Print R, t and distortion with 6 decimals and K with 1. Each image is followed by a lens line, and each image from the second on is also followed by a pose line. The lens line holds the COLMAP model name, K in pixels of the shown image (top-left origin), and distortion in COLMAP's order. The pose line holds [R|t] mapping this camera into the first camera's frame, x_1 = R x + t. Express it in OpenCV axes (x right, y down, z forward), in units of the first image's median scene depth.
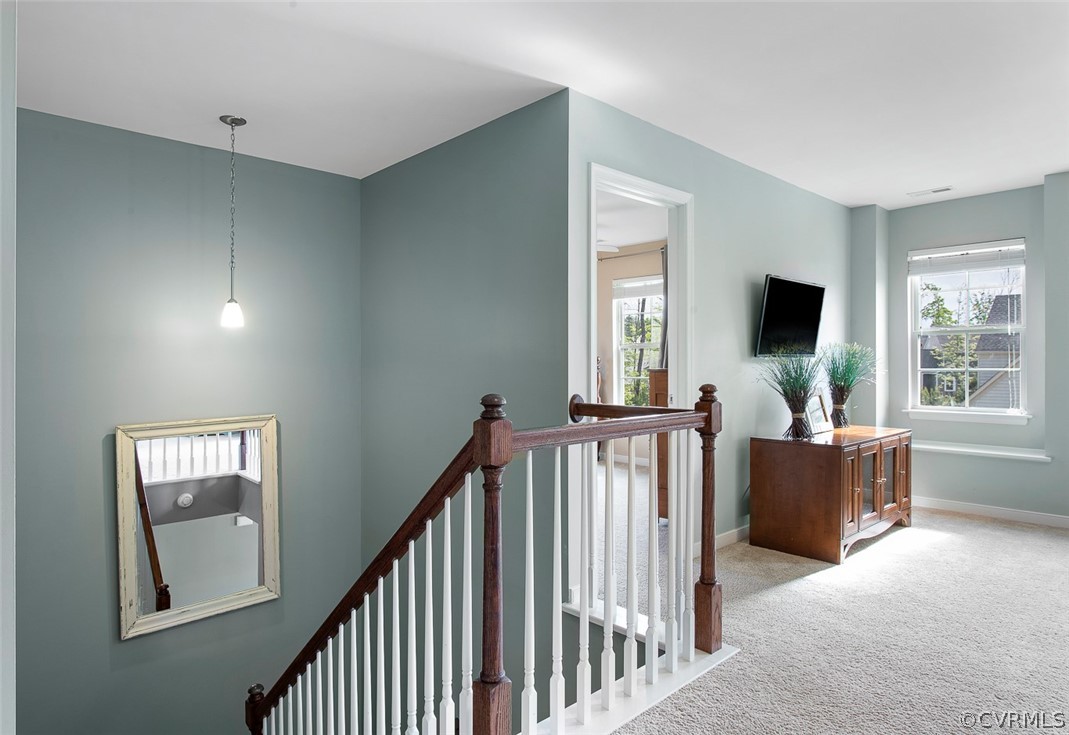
lens RADIAL K [[628.3, 0, 532.8], [0, 628.3, 361.5], [0, 0, 1]] dist [-0.000326, 0.001313]
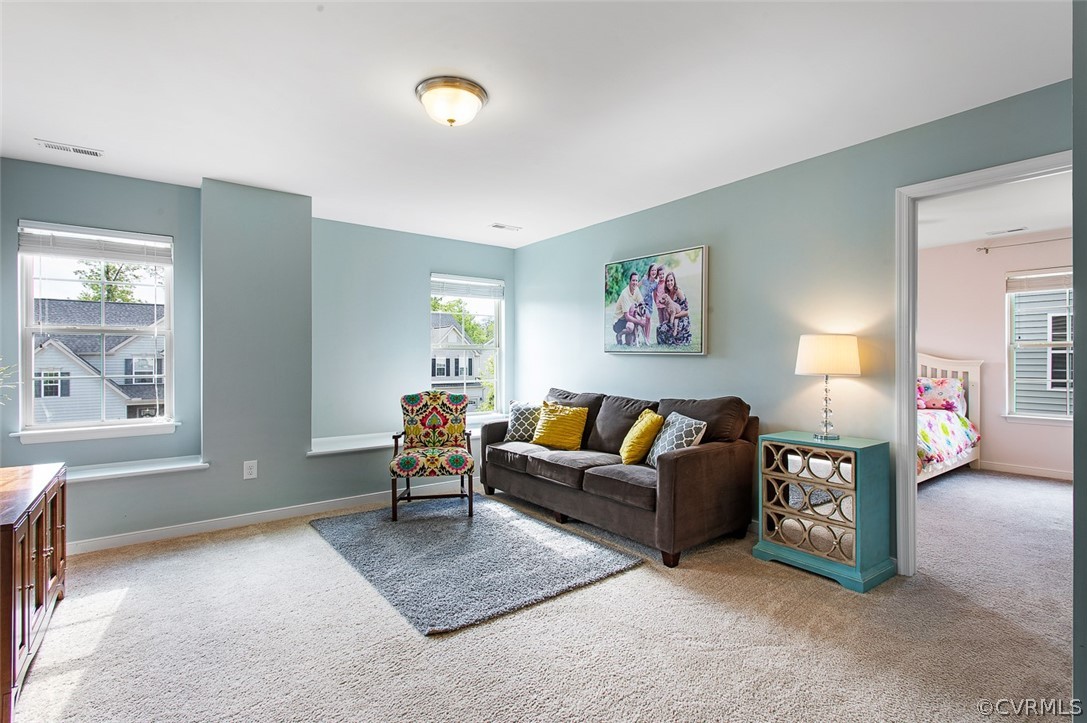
lens RADIAL K [[518.3, 0, 546.7], [0, 518.3, 358.6], [0, 0, 1]] dist [0.003057, 0.000505]
pose [[0.103729, 0.002950, 0.994601, 0.057421], [0.002409, 0.999992, -0.003217, -0.007877], [-0.994603, 0.002730, 0.103721, 0.353504]]
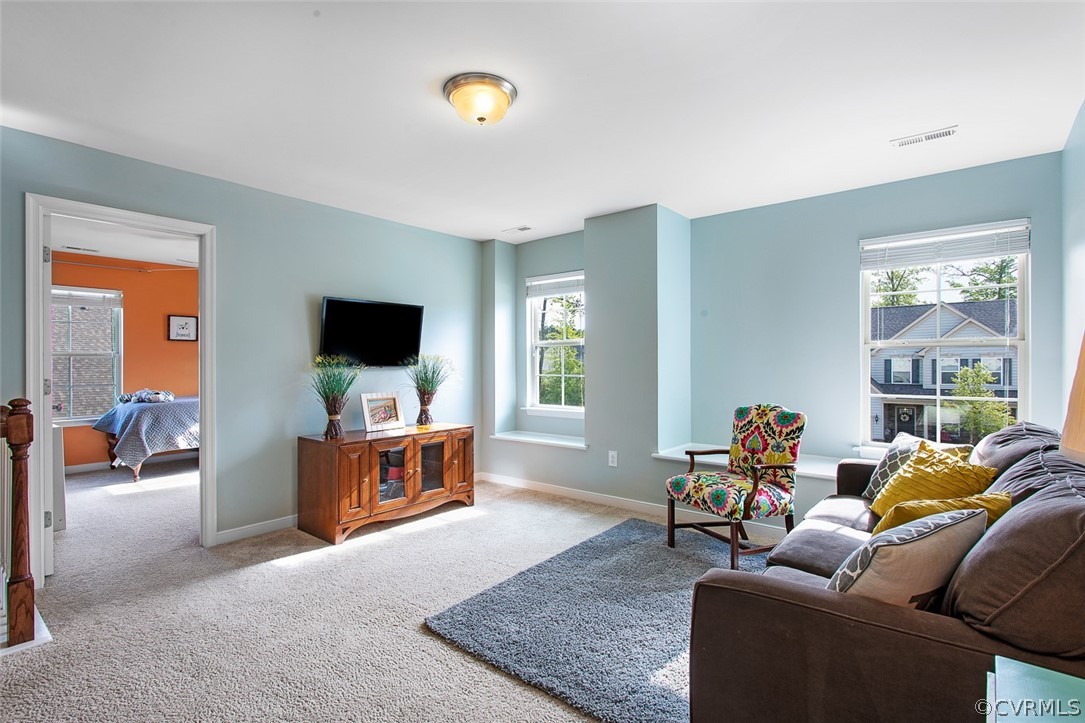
lens RADIAL K [[517.3, 0, 546.5], [0, 517.3, 359.8], [0, 0, 1]] dist [0.003057, 0.000505]
pose [[0.991781, -0.002908, 0.127917, 0.567420], [0.003634, 0.999979, -0.005443, -0.011772], [-0.127899, 0.005863, 0.991770, -0.006700]]
